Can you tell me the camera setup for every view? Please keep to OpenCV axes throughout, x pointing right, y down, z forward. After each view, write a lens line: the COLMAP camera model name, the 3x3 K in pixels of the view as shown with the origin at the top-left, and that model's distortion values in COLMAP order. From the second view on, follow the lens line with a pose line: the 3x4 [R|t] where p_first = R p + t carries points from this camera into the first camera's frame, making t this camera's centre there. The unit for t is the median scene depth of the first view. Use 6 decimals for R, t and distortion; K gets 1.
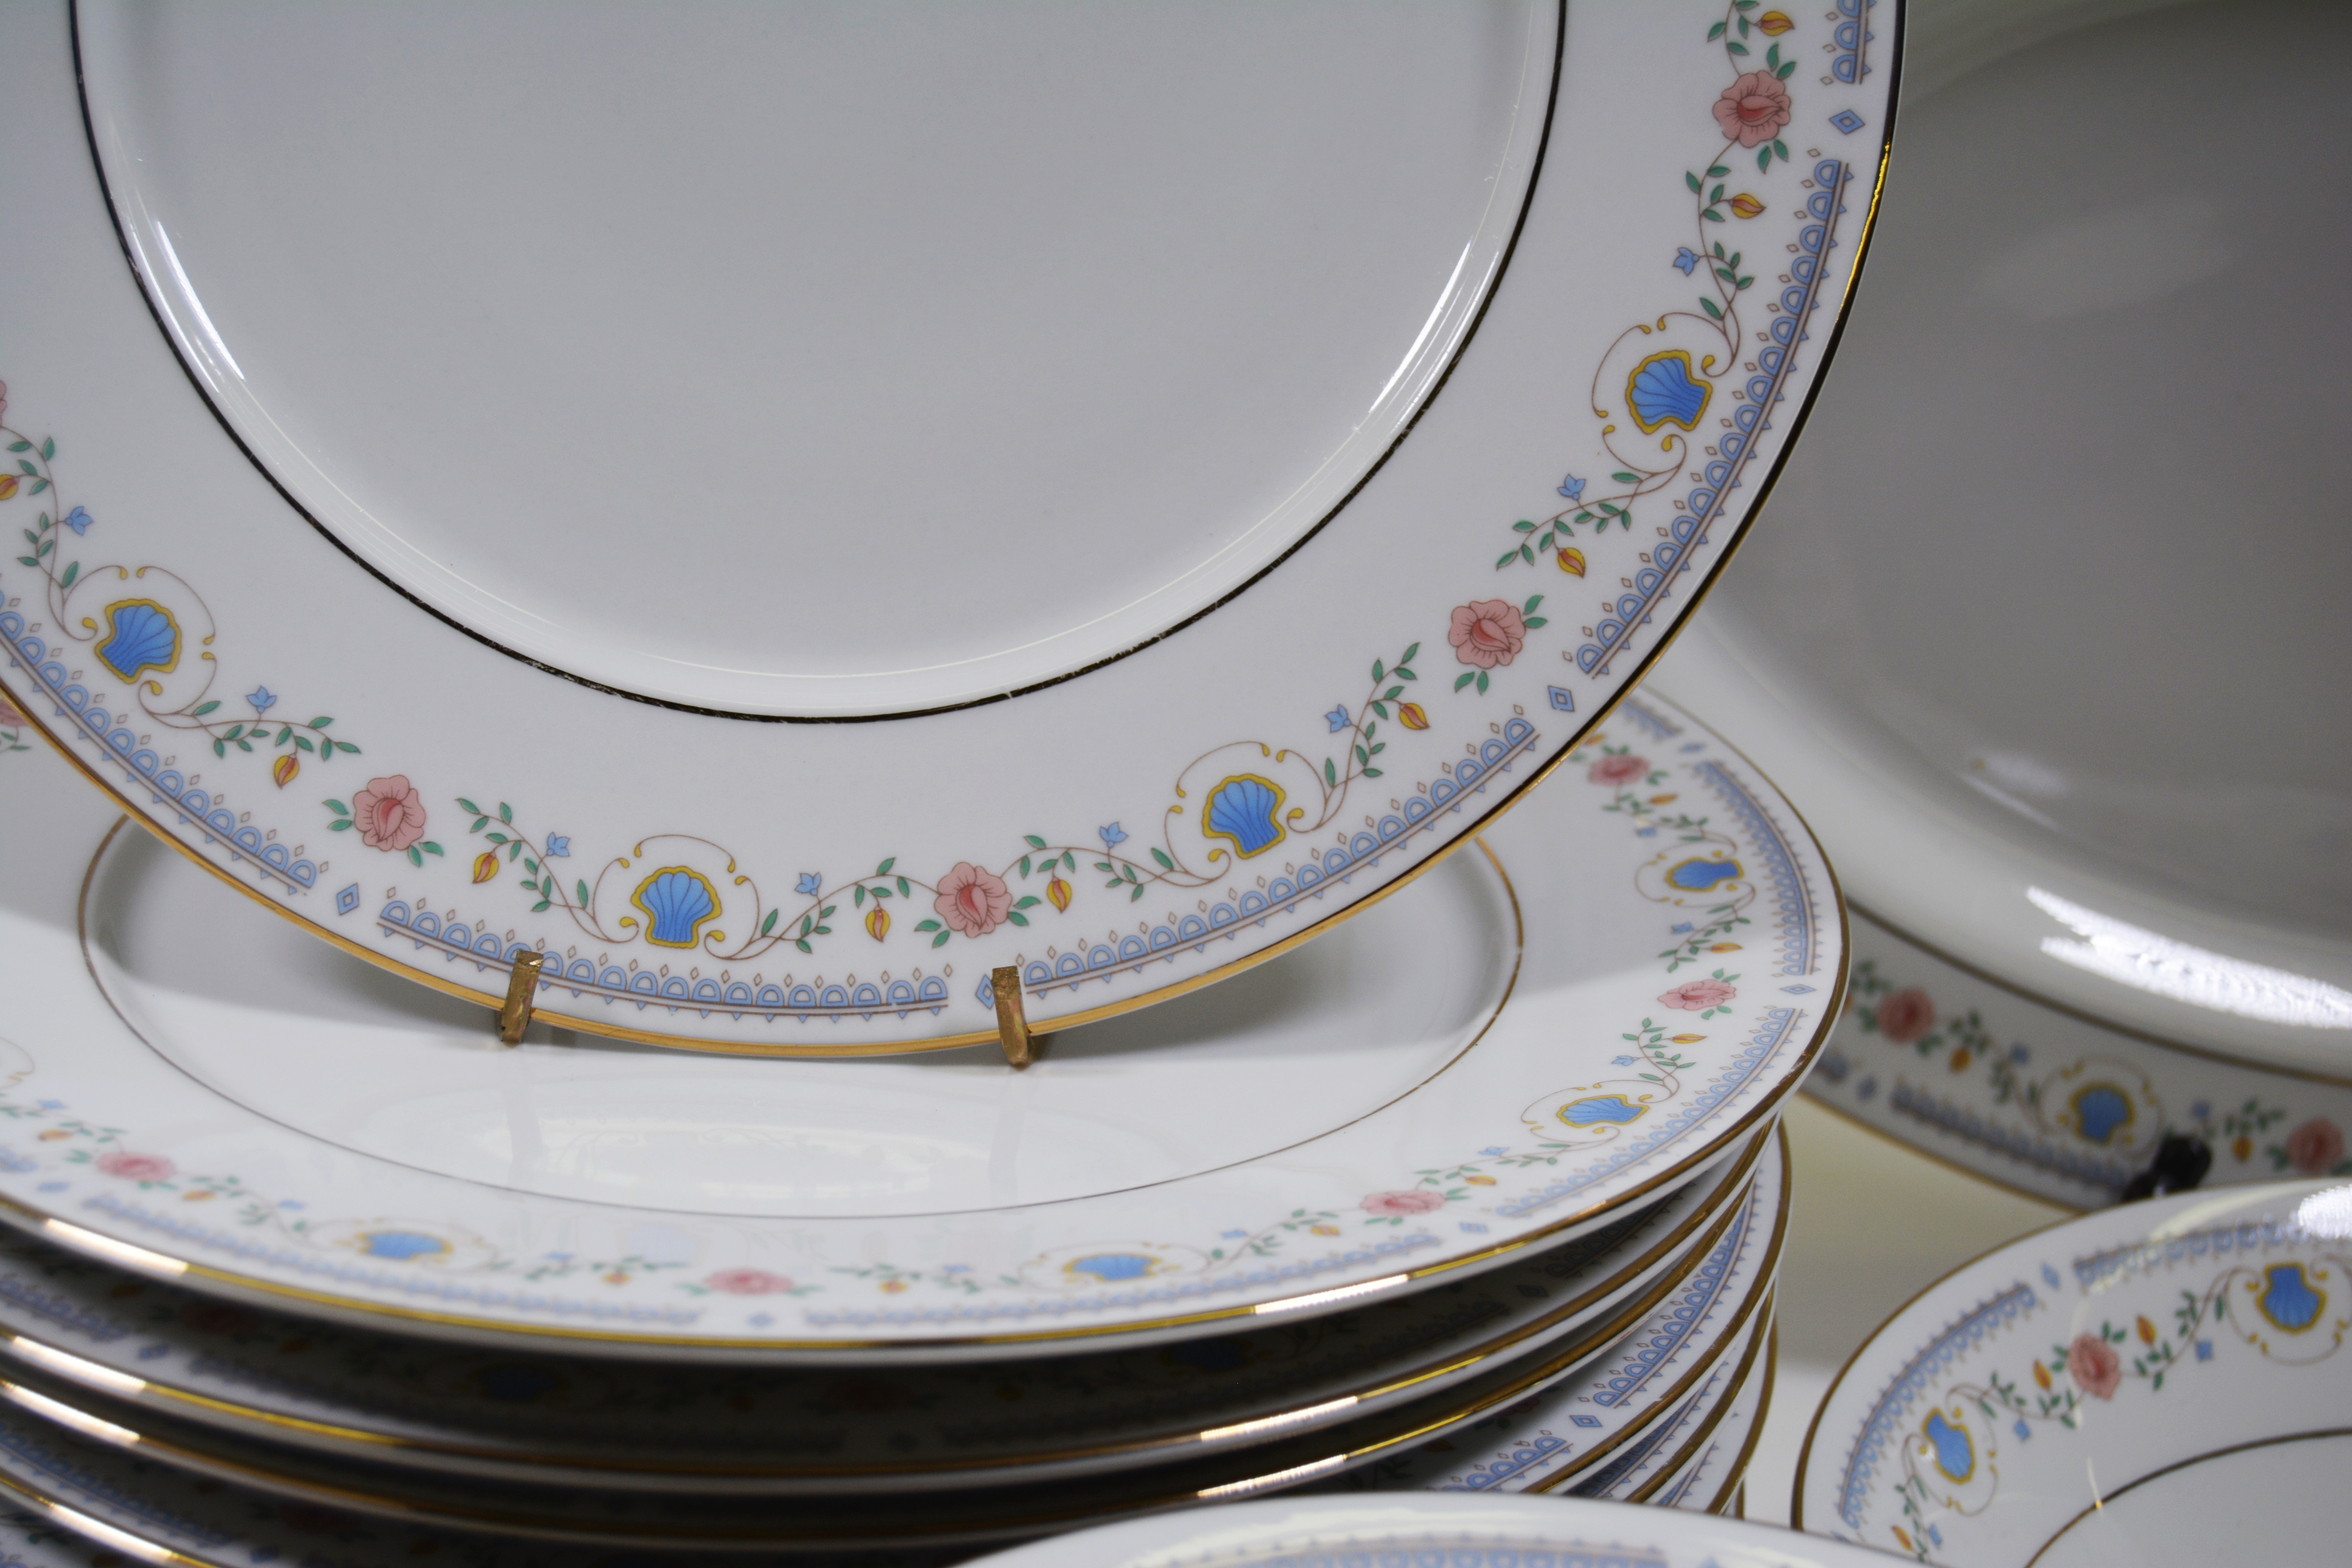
lens RADIAL K [[4008.9, 0, 1177.4], [0, 4008.9, 815.5], [0, 0, 1]] dist [-0.028199, -0.104145]
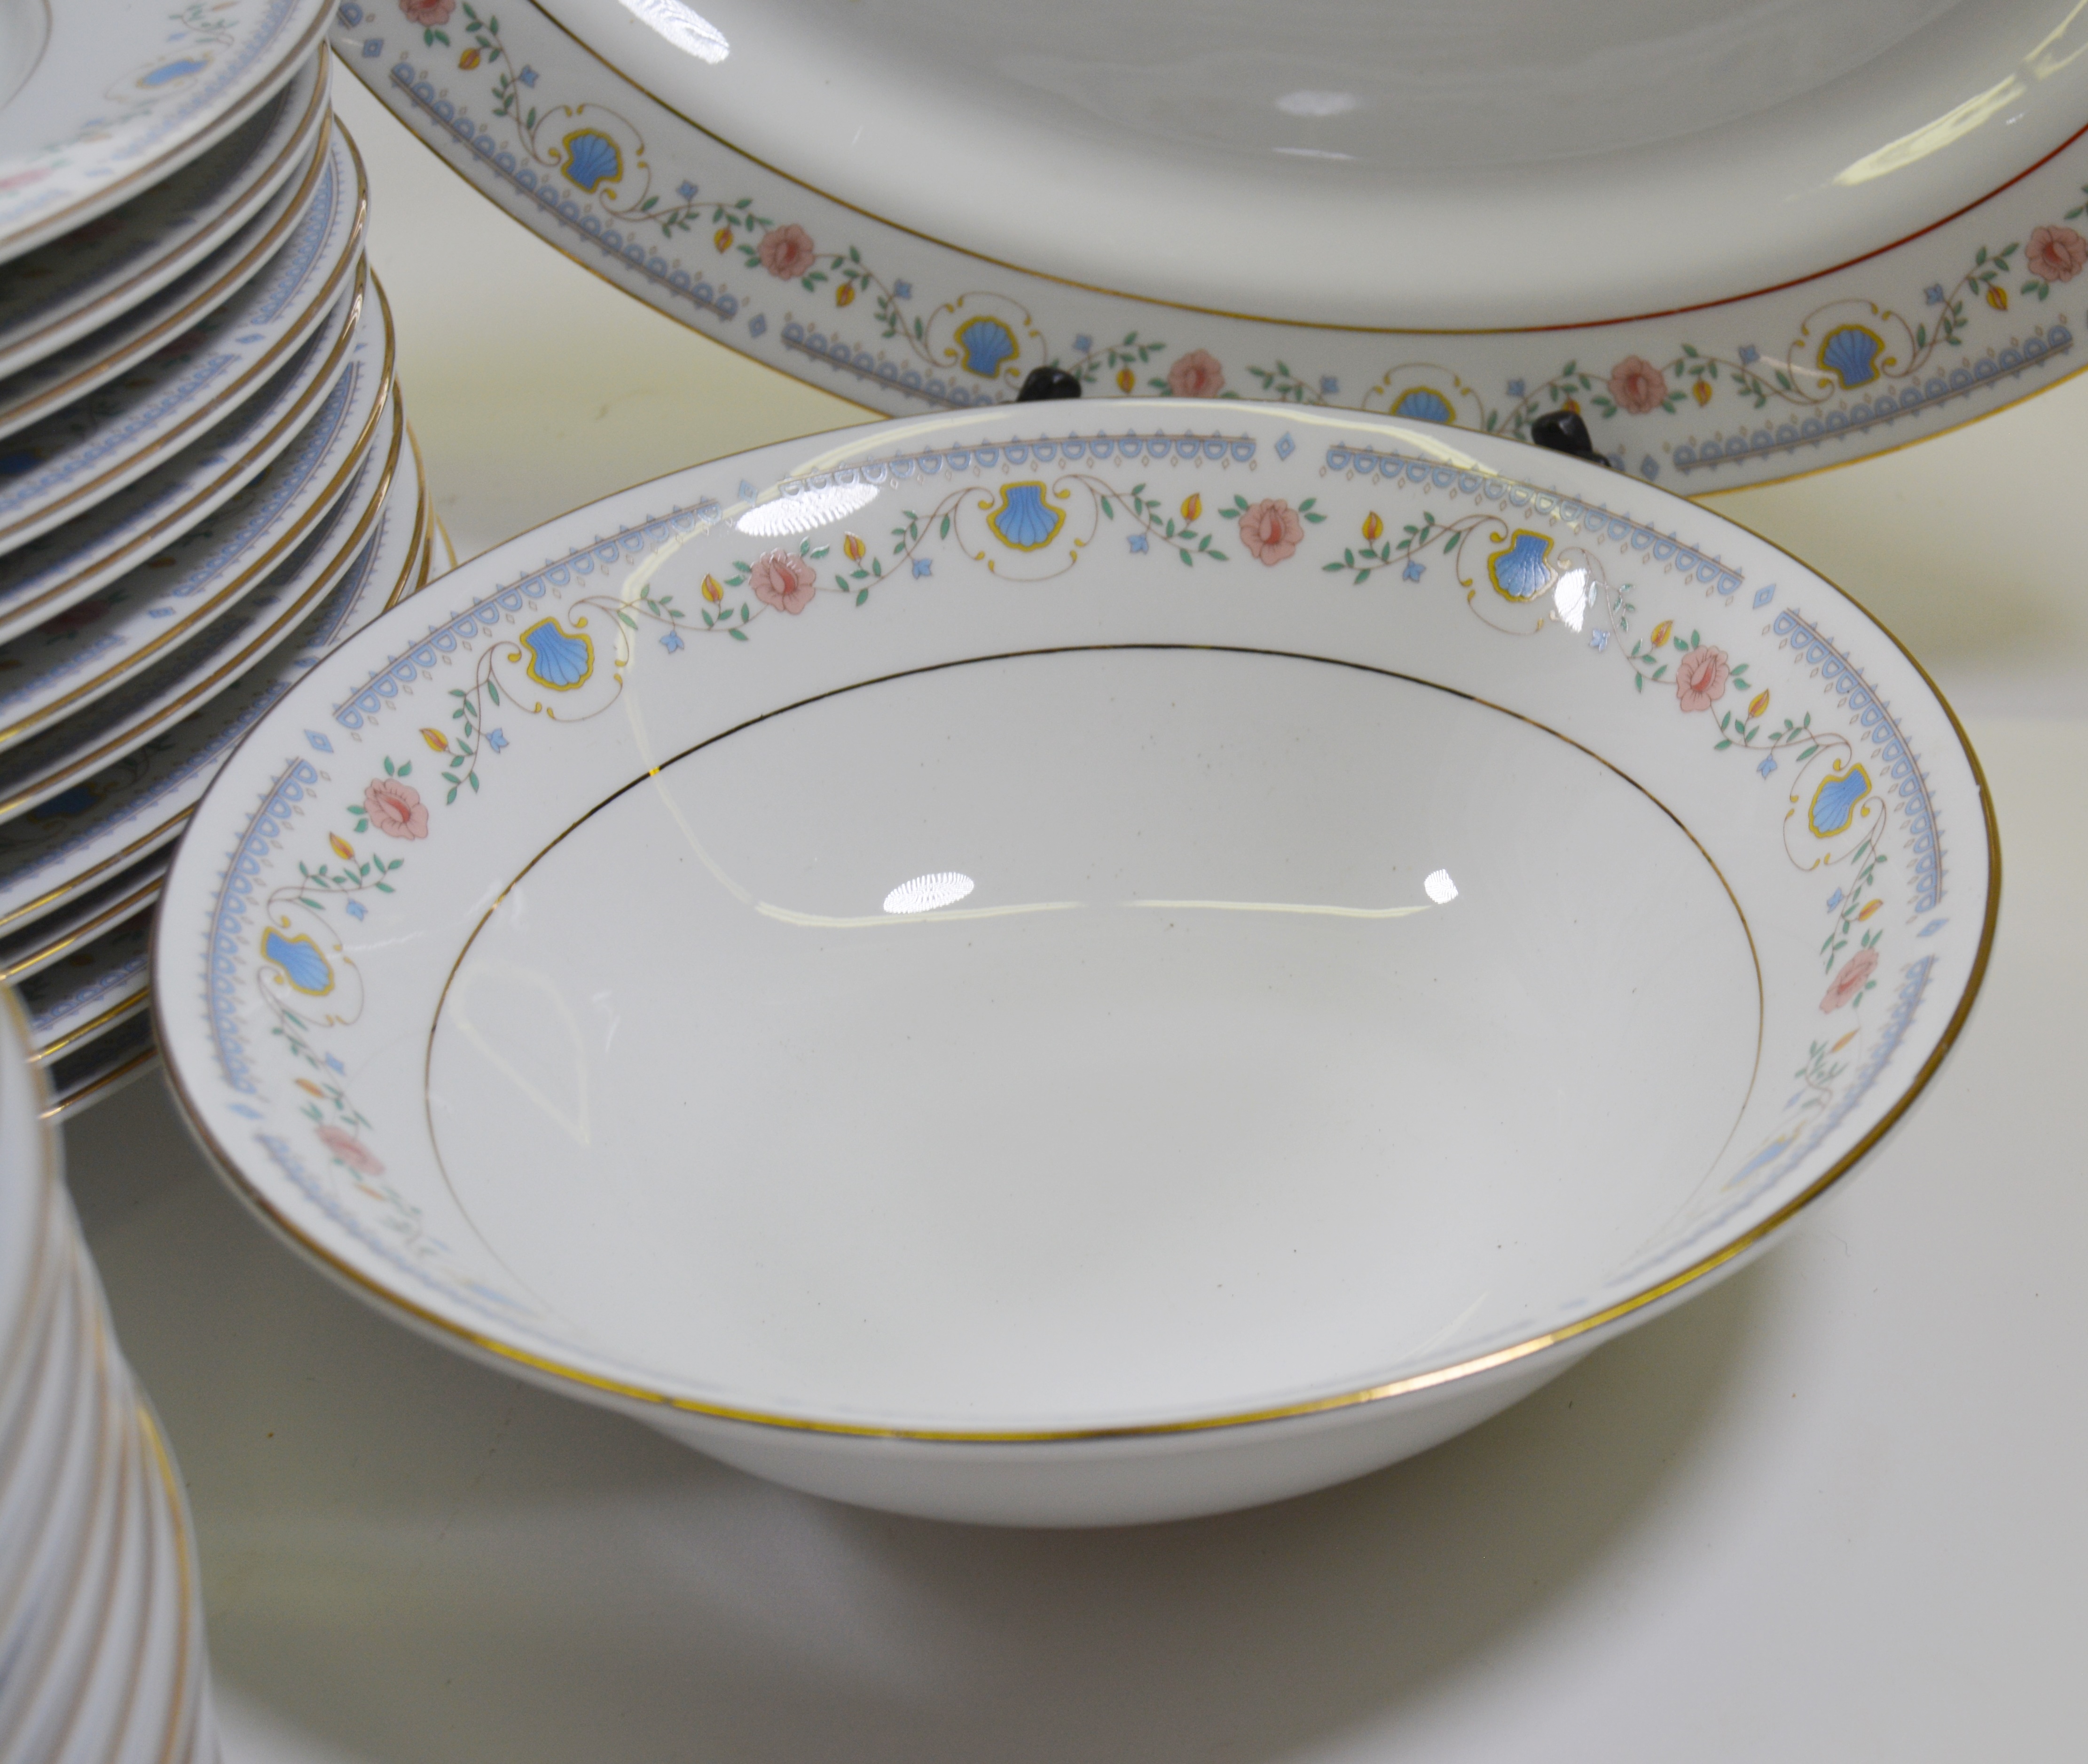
lens RADIAL K [[3356.6, 0, 1399.2], [0, 3356.6, 880.4], [0, 0, 1]] dist [-0.083825, 0.063651]
pose [[0.996416, 0.003580, -0.084511, 0.537337], [0.012289, 0.982376, 0.186510, 0.066526], [0.083689, -0.186880, 0.978812, 0.205730]]
